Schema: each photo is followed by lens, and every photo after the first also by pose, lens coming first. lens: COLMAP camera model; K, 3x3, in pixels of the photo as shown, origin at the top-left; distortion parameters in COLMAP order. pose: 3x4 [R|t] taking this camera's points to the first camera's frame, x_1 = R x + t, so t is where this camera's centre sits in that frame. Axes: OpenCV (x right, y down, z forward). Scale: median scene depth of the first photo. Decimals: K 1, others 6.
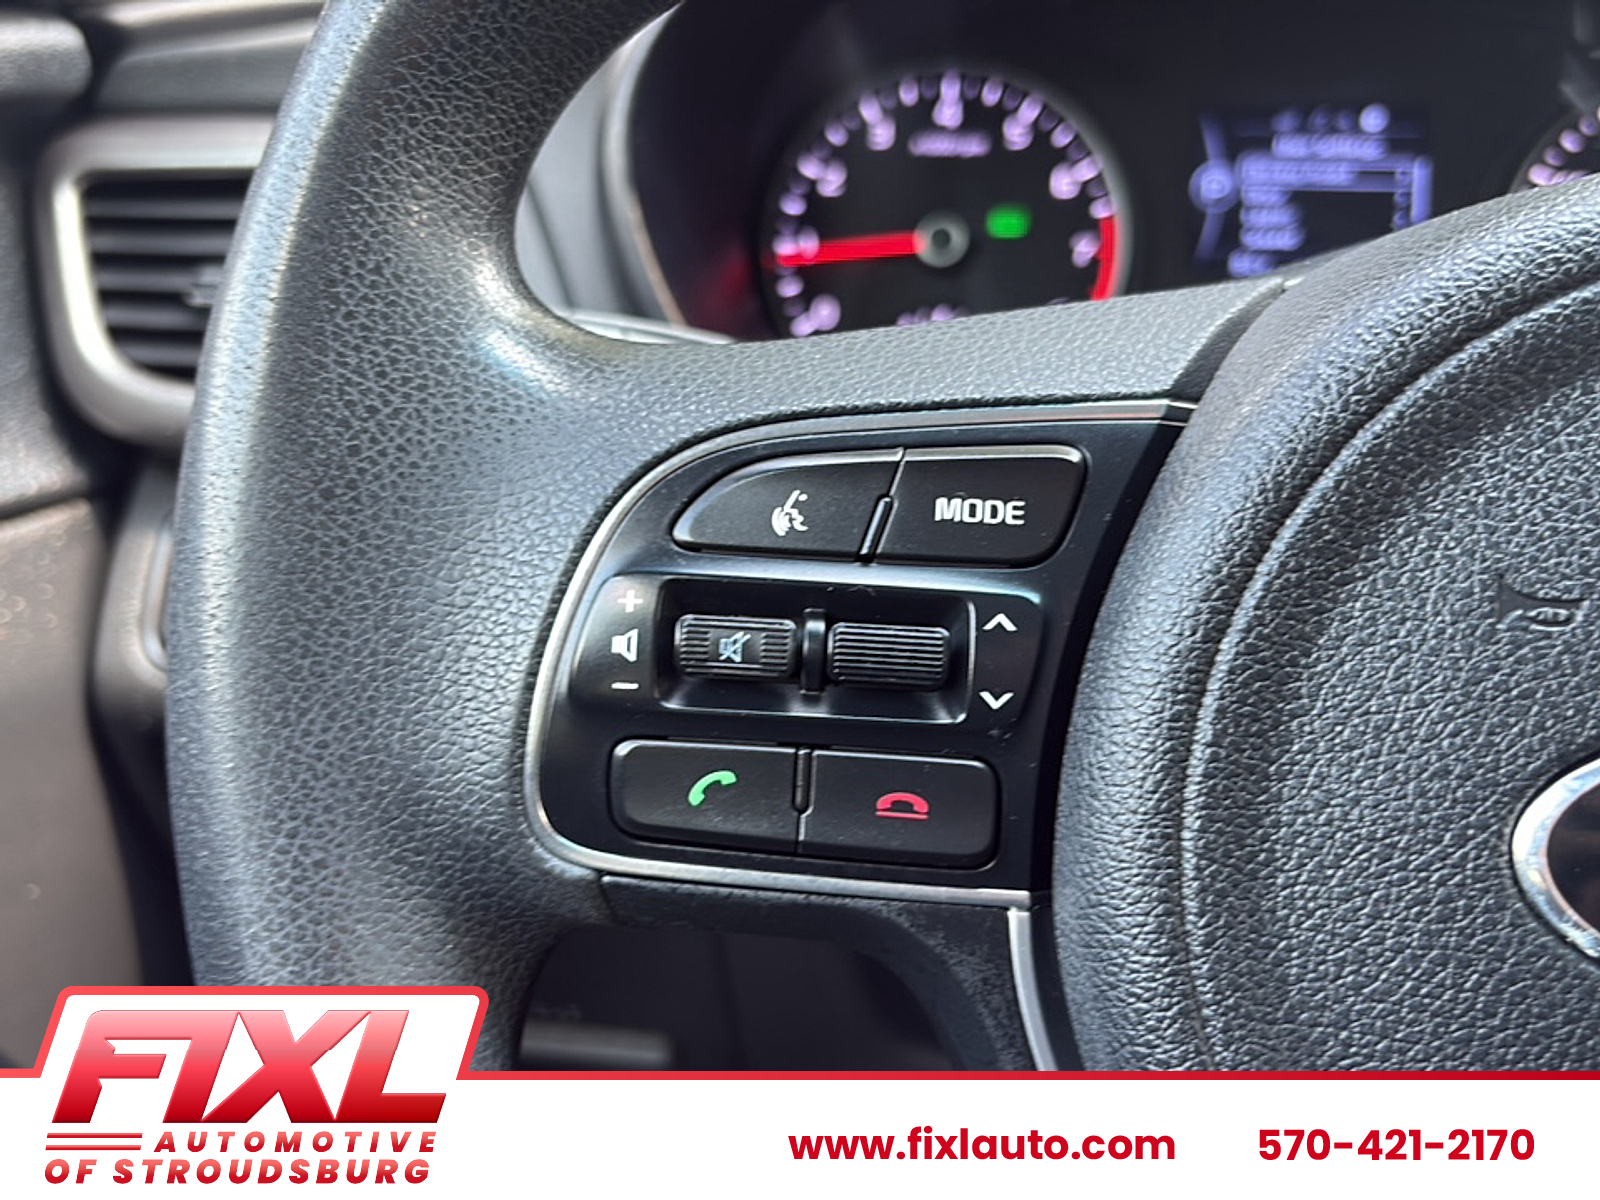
lens RADIAL K [[1625.6, 0, 800.0], [0, 1625.6, 600.0], [0, 0, 1]] dist [0.126657, -0.395438]
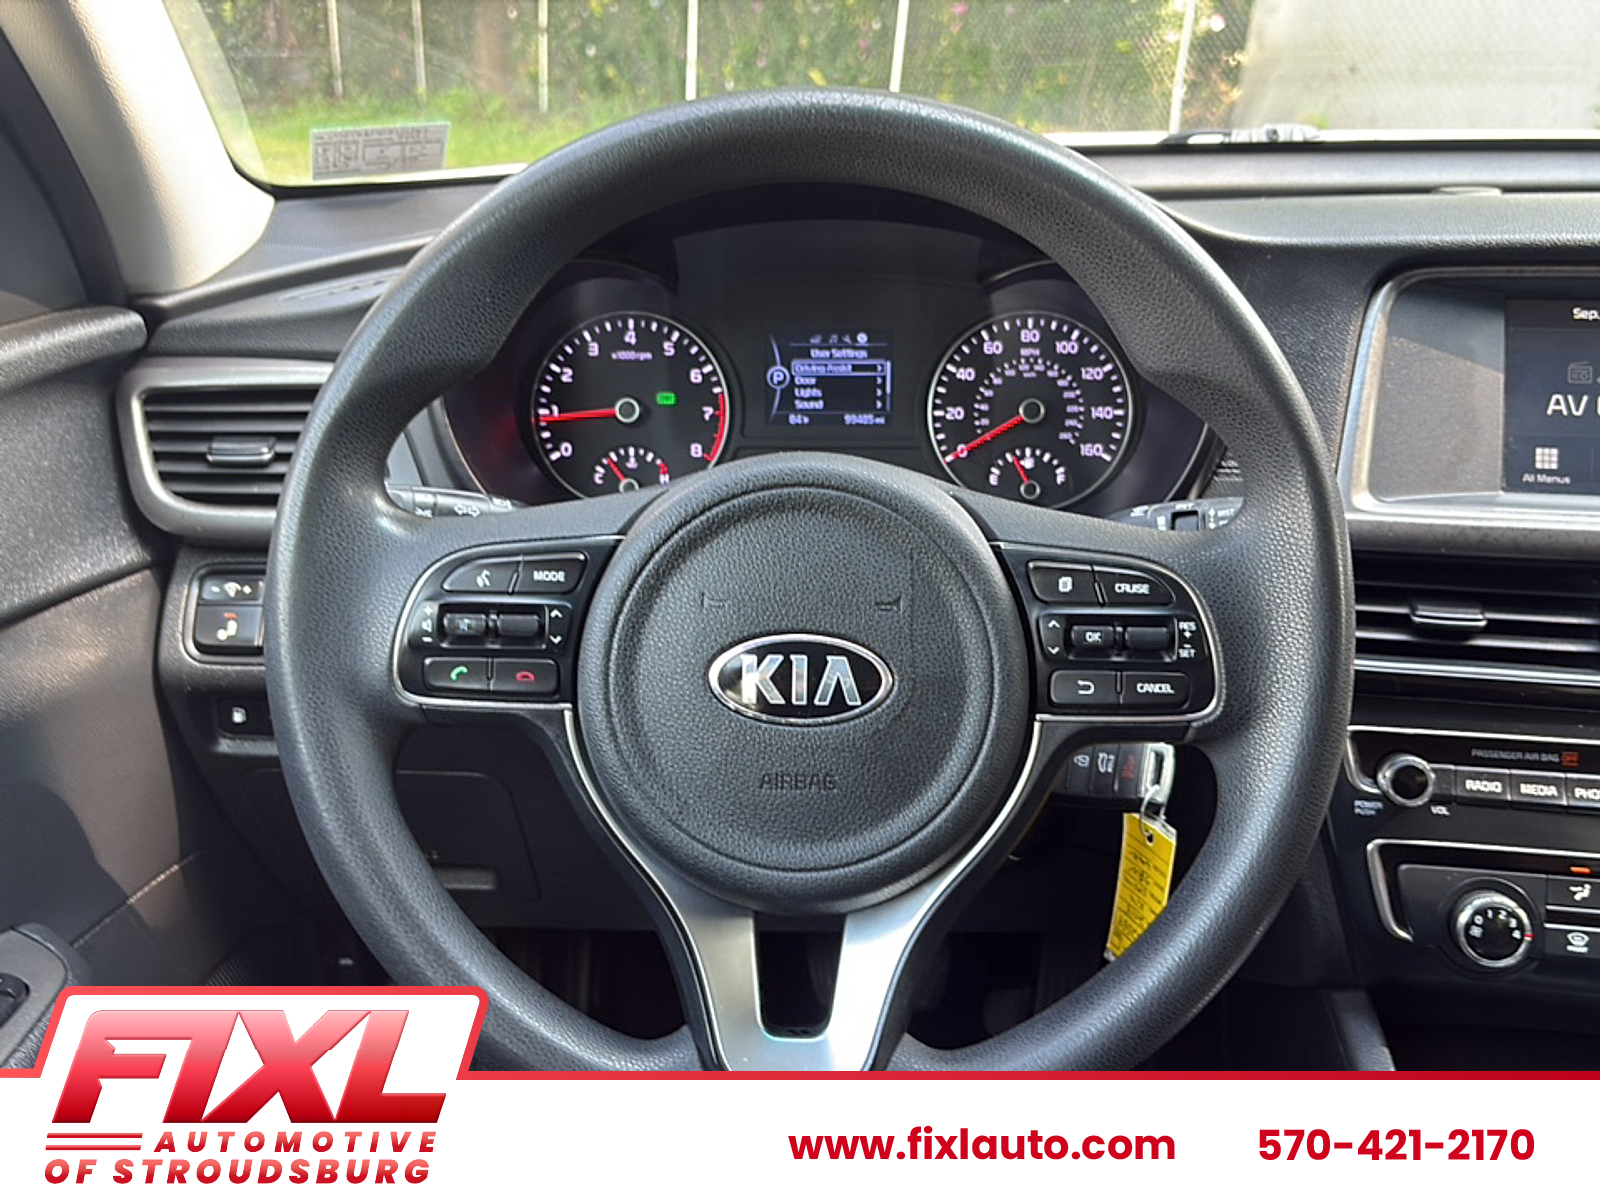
lens RADIAL K [[1576.9, 0, 809.1], [0, 1576.9, 610.9], [0, 0, 1]] dist [0.138653, -0.355233]
pose [[0.996318, -0.032023, 0.079525, 0.344647], [0.032161, 0.999483, -0.000452, 0.024514], [-0.079470, 0.003008, 0.996833, -1.868110]]
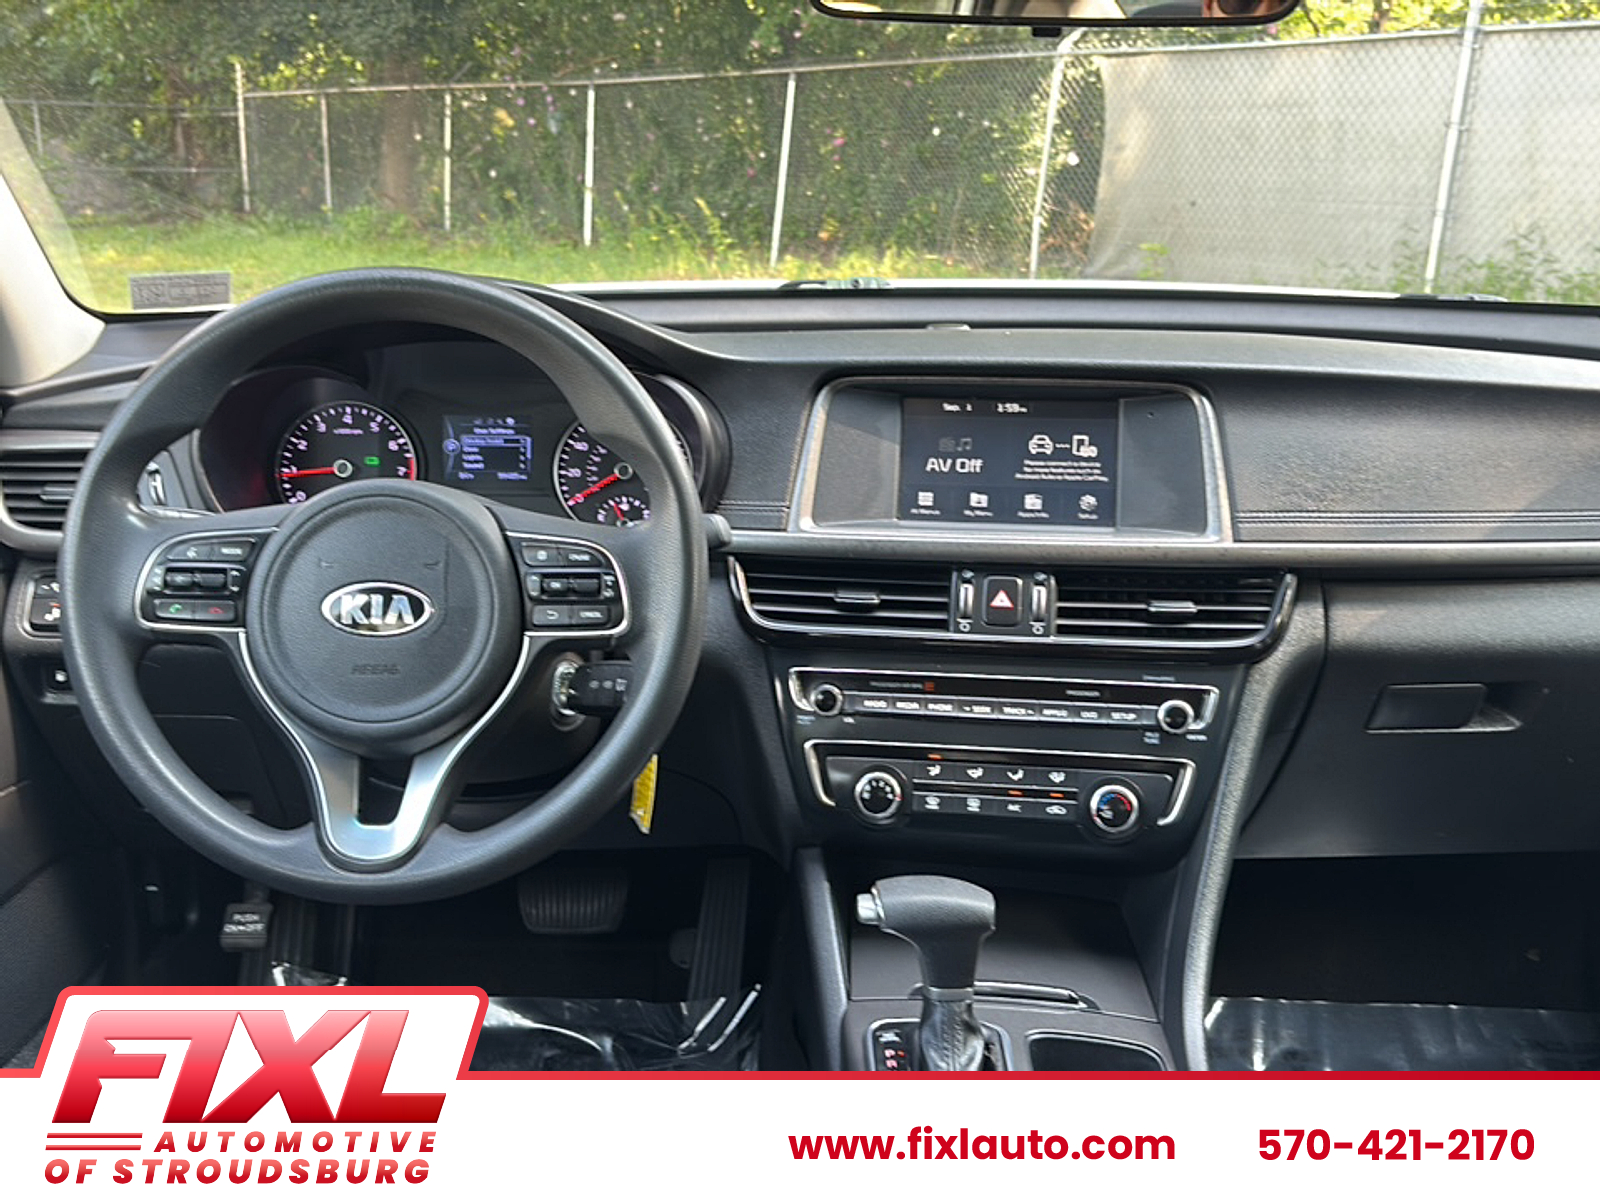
lens RADIAL K [[1576.9, 0, 809.1], [0, 1576.9, 610.9], [0, 0, 1]] dist [0.138653, -0.355233]
pose [[0.990538, -0.028333, 0.134283, 1.169934], [0.037627, 0.997031, -0.067186, 0.508119], [-0.131981, 0.071602, 0.988663, -3.929548]]
